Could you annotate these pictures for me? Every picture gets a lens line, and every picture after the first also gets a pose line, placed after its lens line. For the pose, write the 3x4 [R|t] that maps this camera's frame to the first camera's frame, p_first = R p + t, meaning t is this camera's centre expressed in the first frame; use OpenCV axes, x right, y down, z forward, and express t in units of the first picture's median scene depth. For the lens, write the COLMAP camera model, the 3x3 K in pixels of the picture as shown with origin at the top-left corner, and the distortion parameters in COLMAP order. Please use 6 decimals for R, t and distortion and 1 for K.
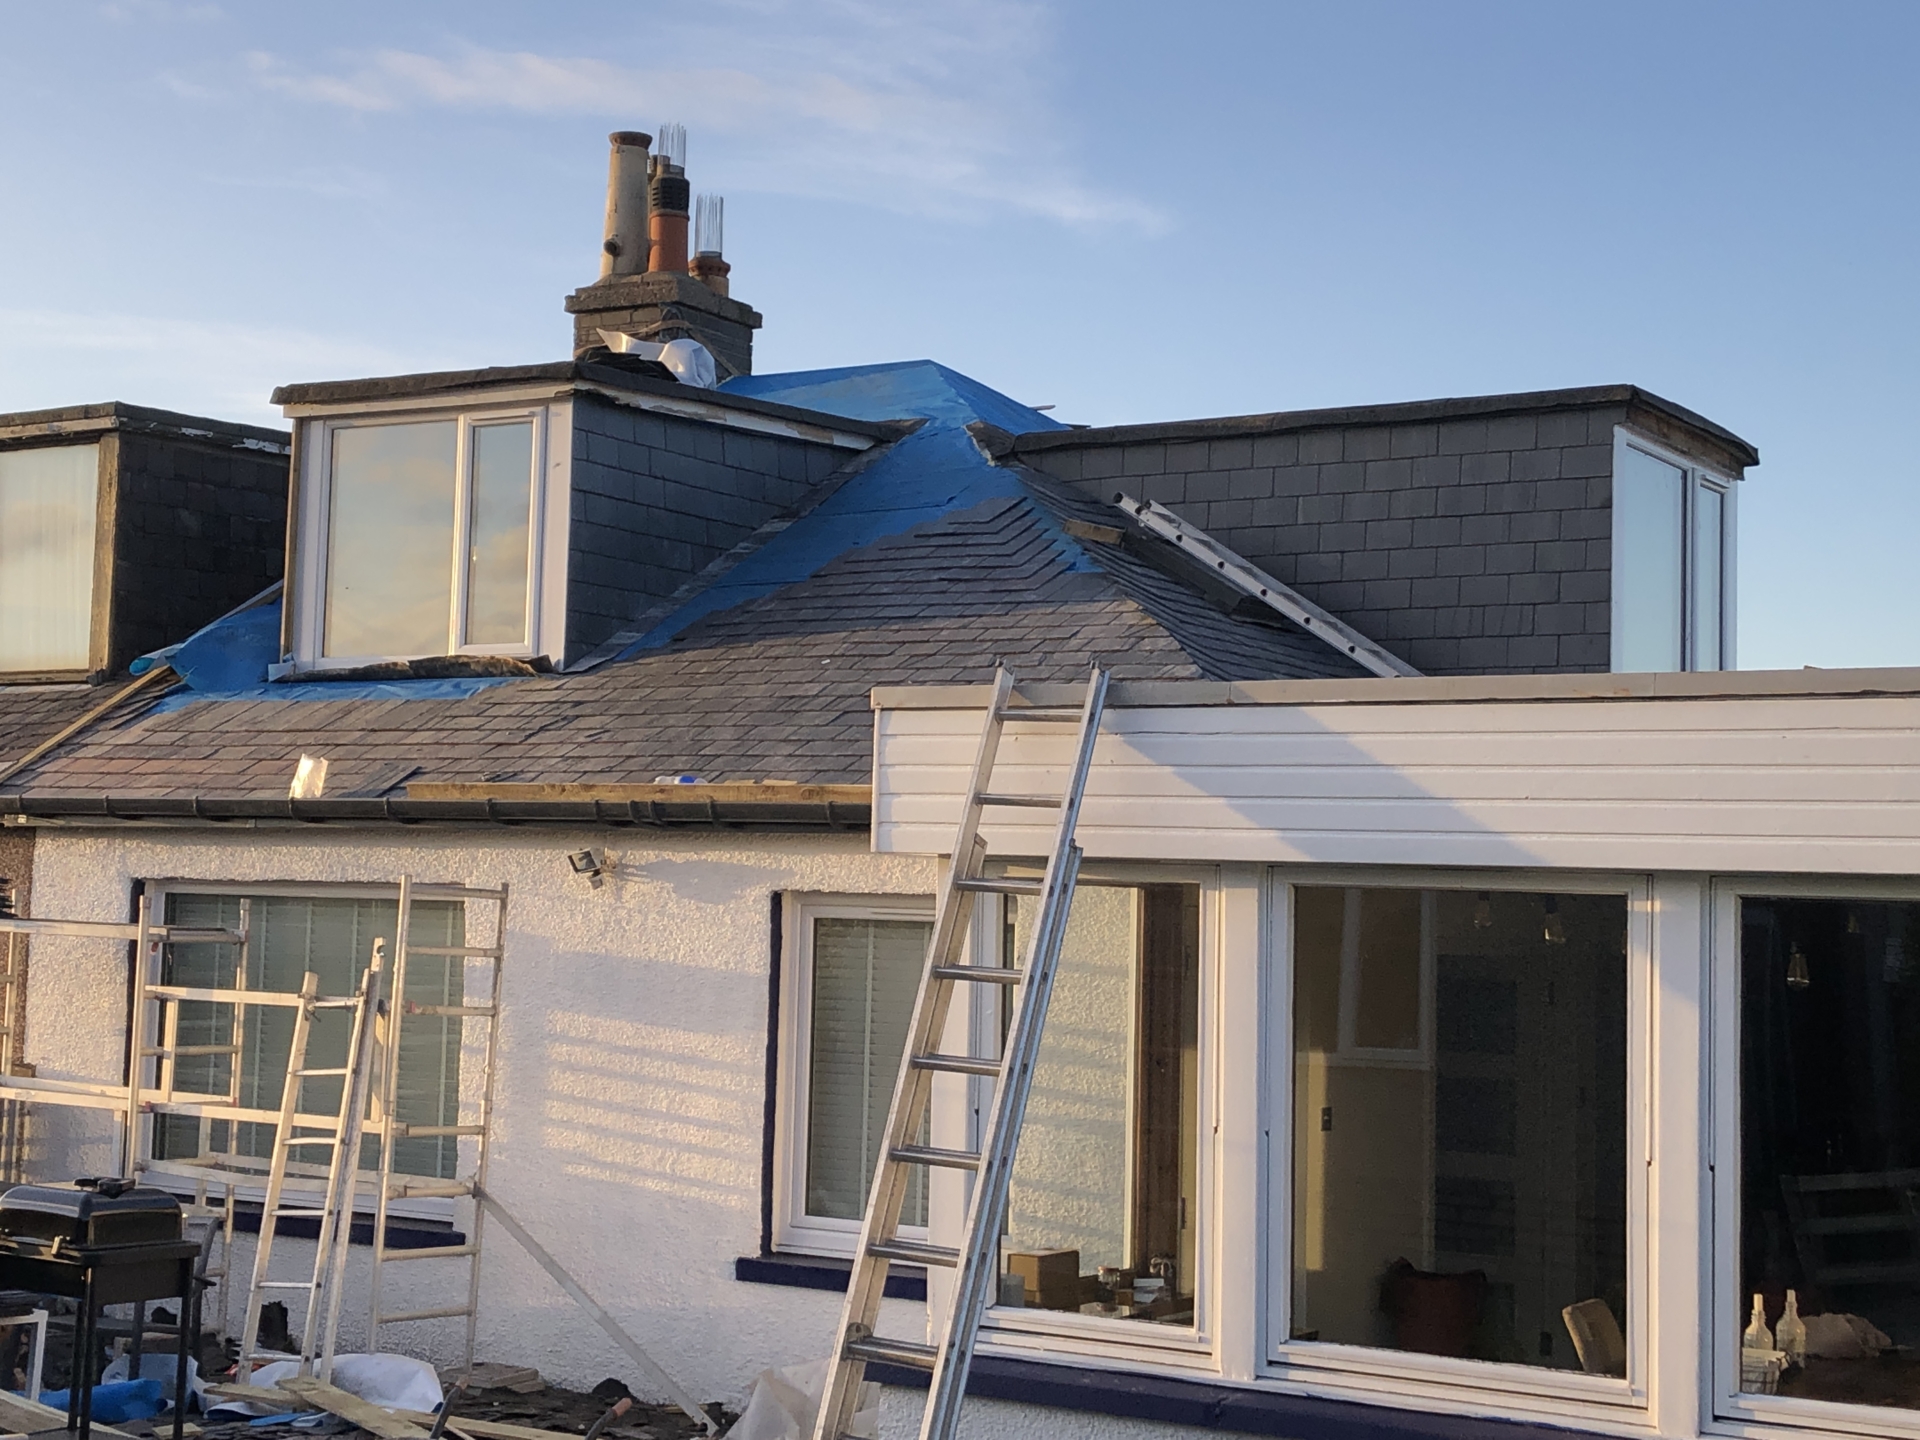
lens RADIAL K [[2947.6, 0, 960.0], [0, 2947.6, 720.0], [0, 0, 1]] dist [-0.242523, 1.401150]
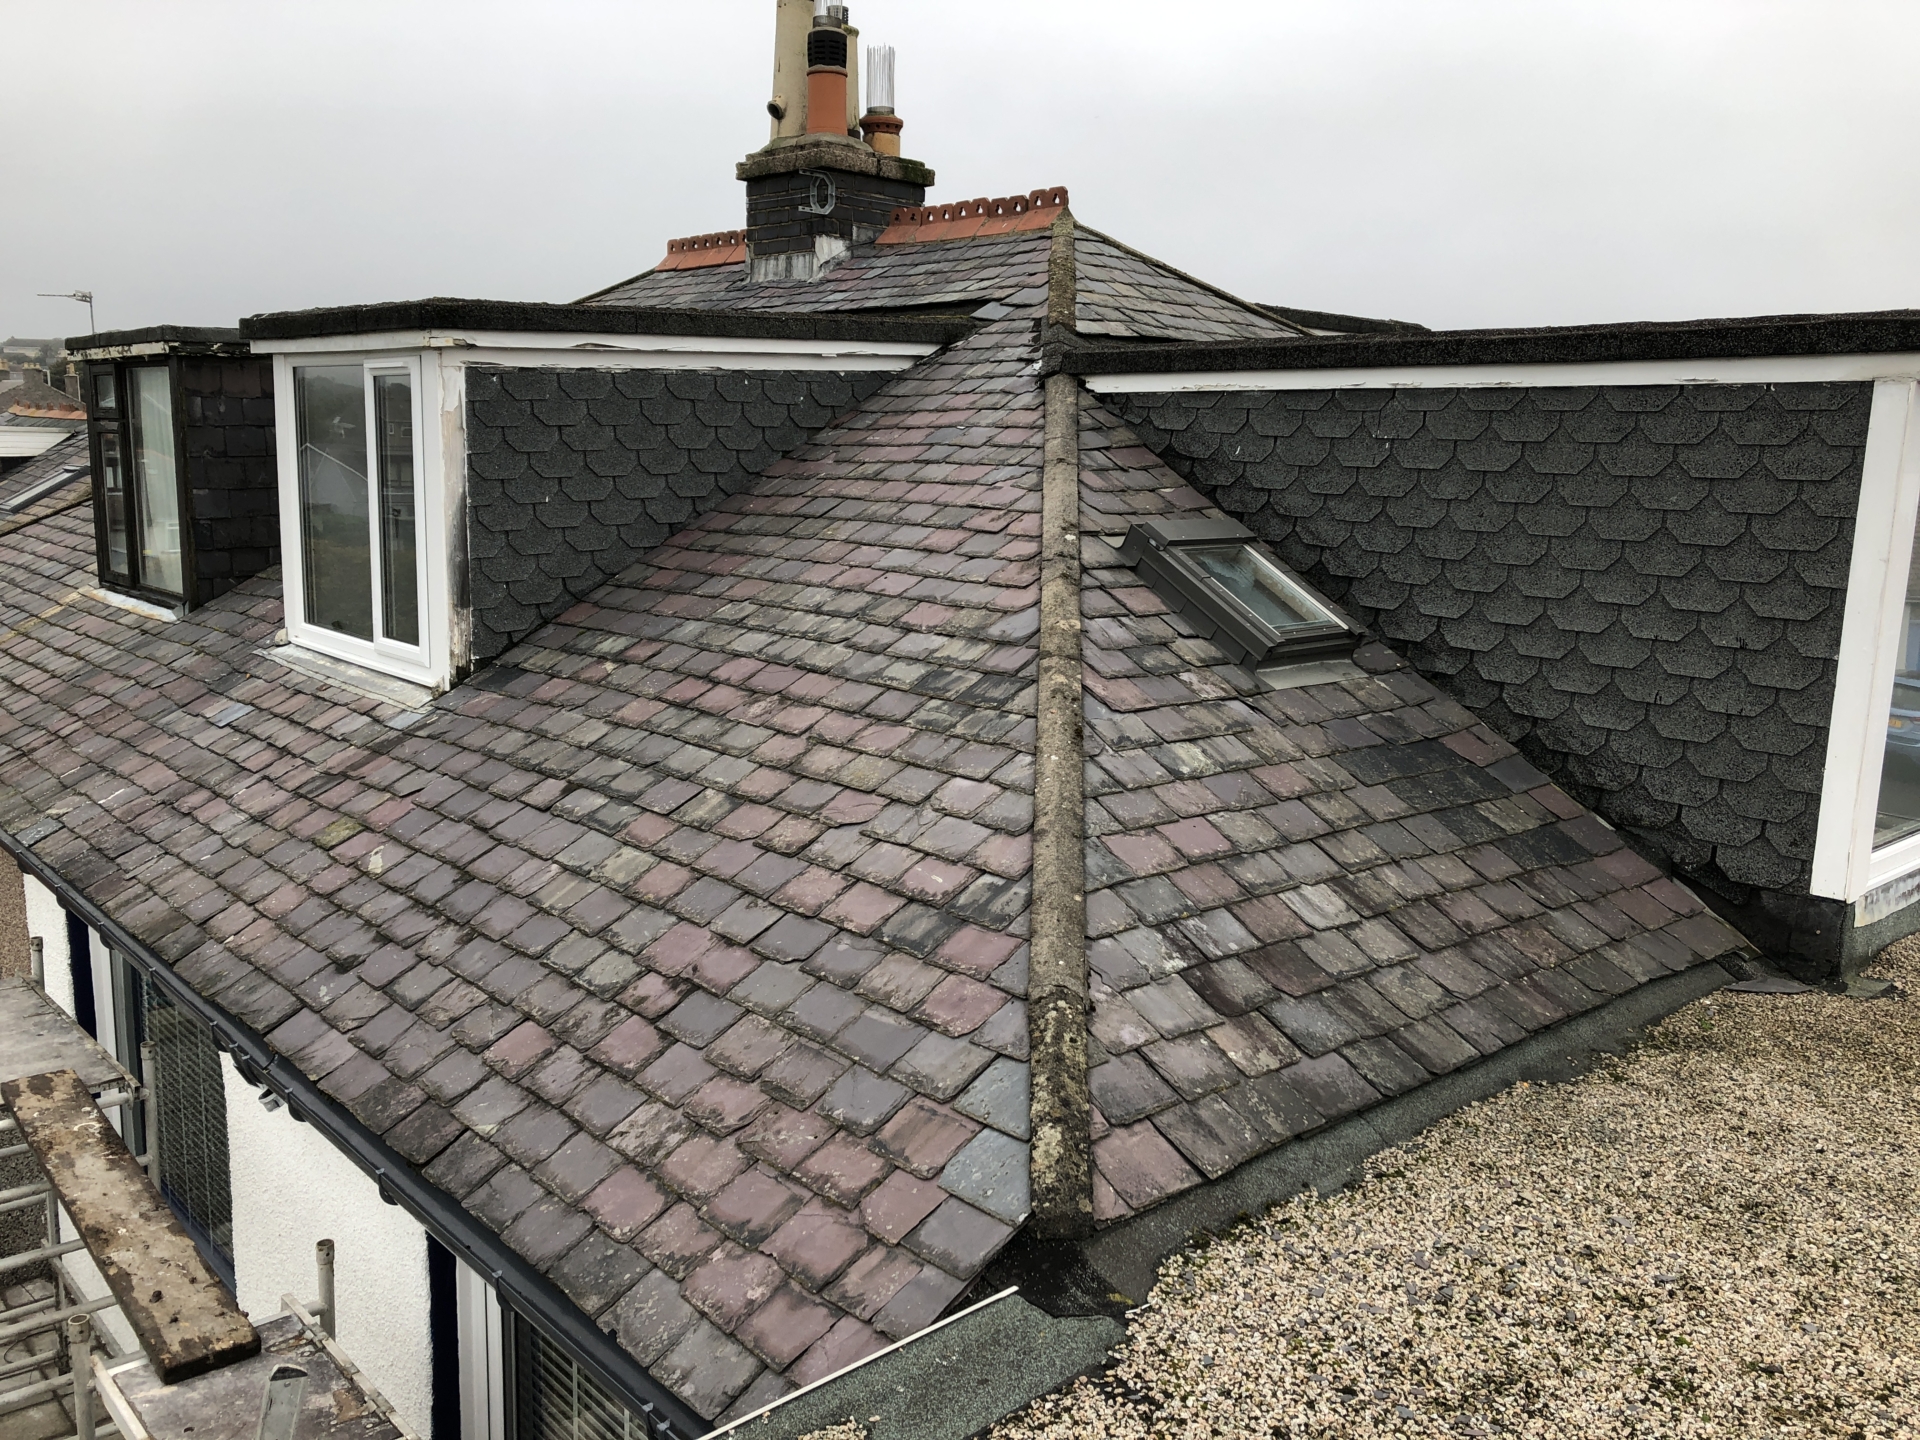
lens RADIAL K [[1558.0, 0, 960.0], [0, 1558.0, 720.0], [0, 0, 1]] dist [-0.007261, 0.011627]
pose [[0.961590, 0.044282, -0.270895, 0.110833], [0.021557, 0.971670, 0.235355, -0.097522], [0.273642, -0.232154, 0.933394, 0.557086]]
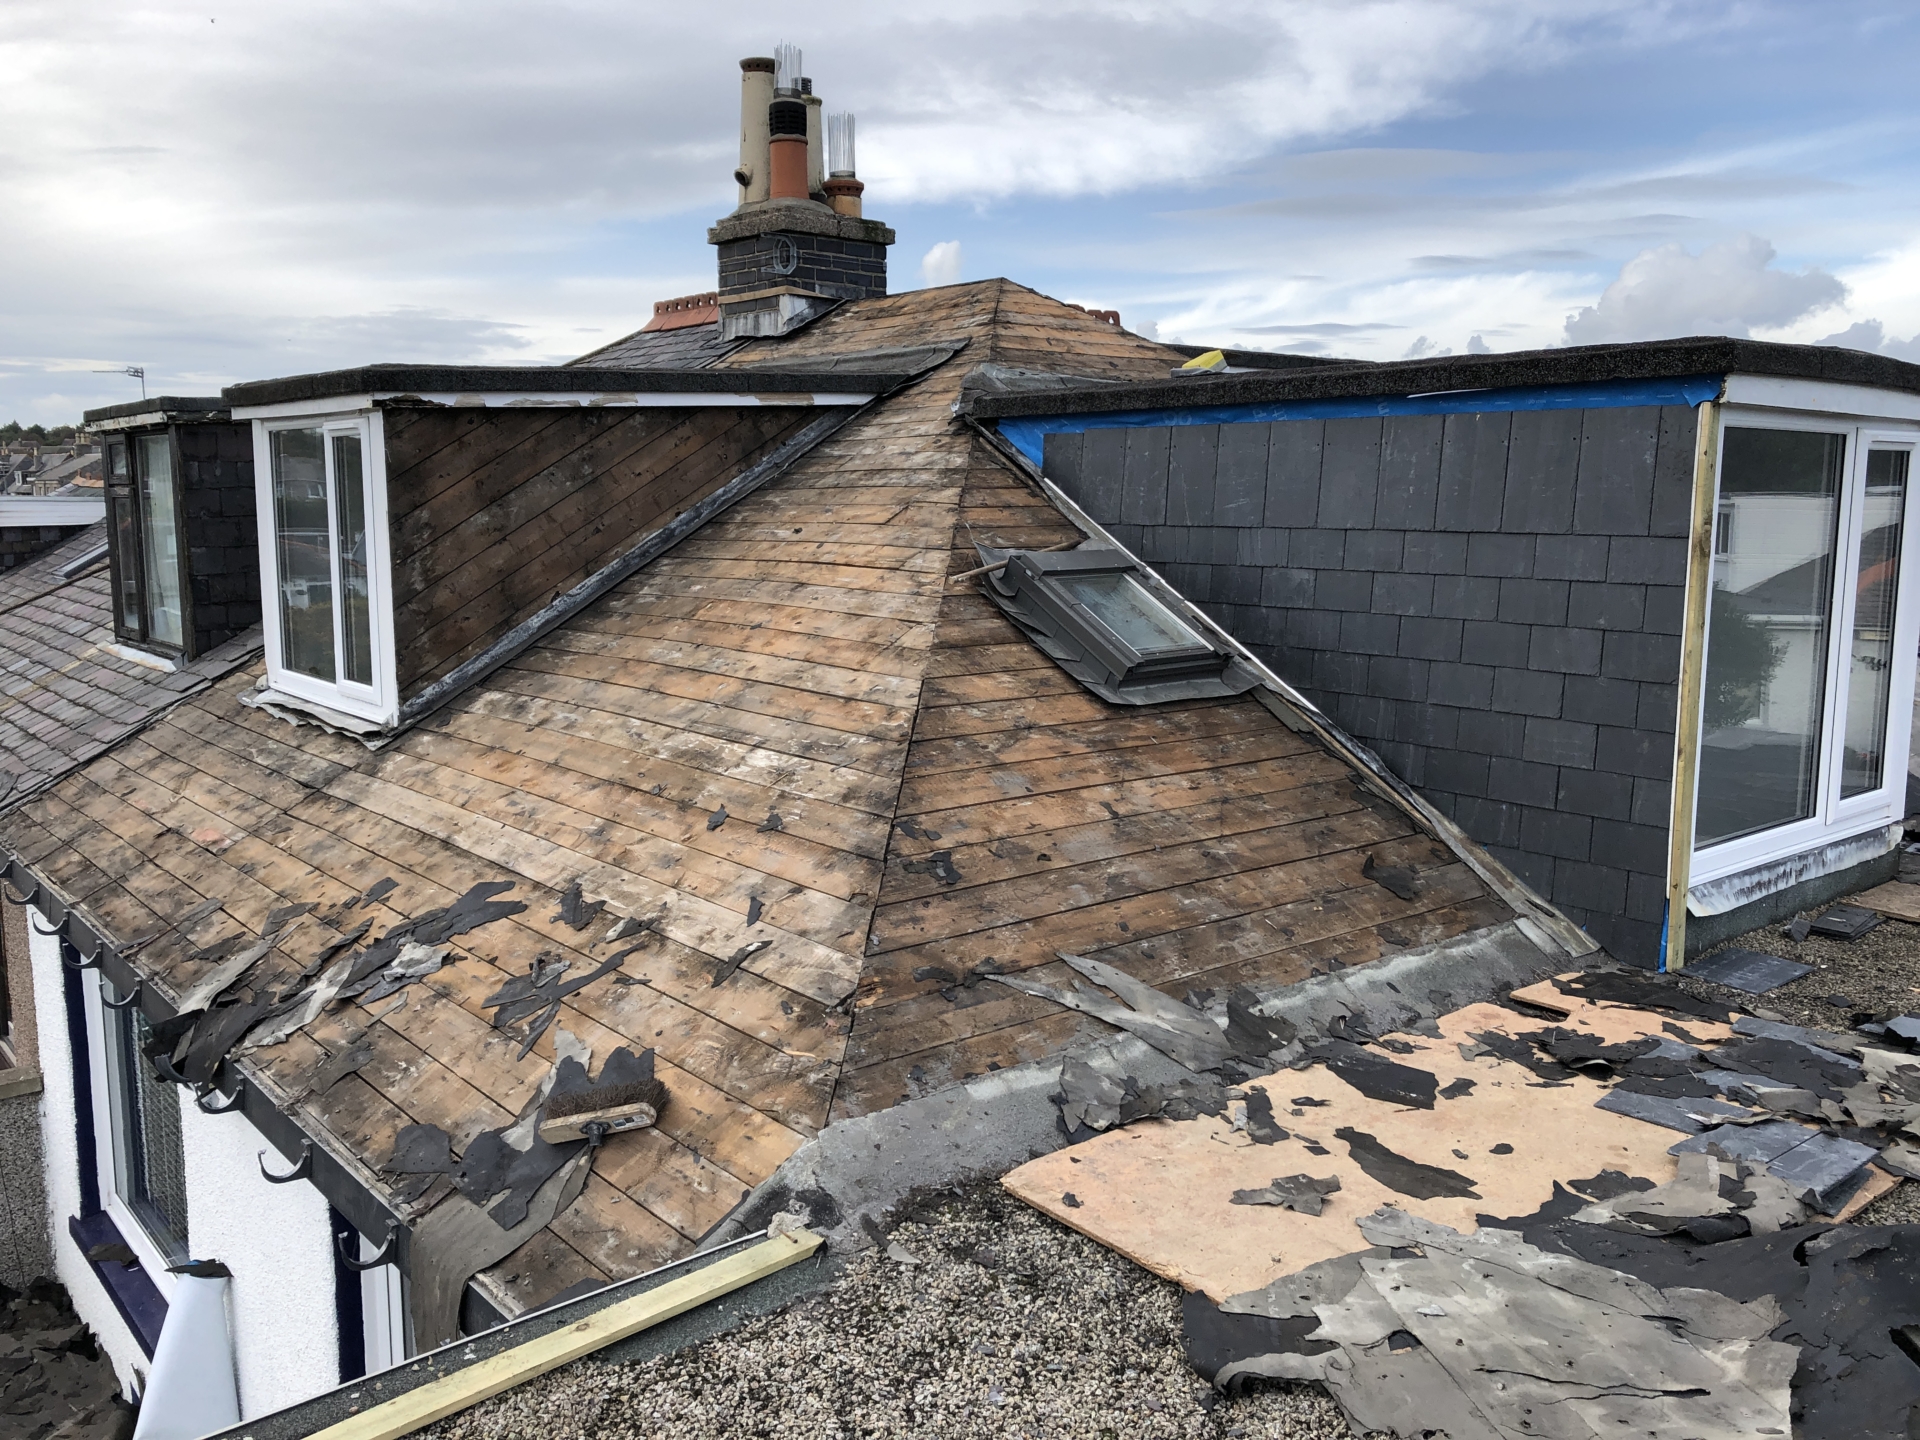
lens RADIAL K [[1557.4, 0, 960.0], [0, 1557.4, 720.0], [0, 0, 1]] dist [-0.000915, -0.011813]
pose [[0.950323, 0.017943, -0.310749, 0.155682], [0.048245, 0.977781, 0.203999, -0.095538], [0.307505, -0.208858, 0.928342, 0.545814]]
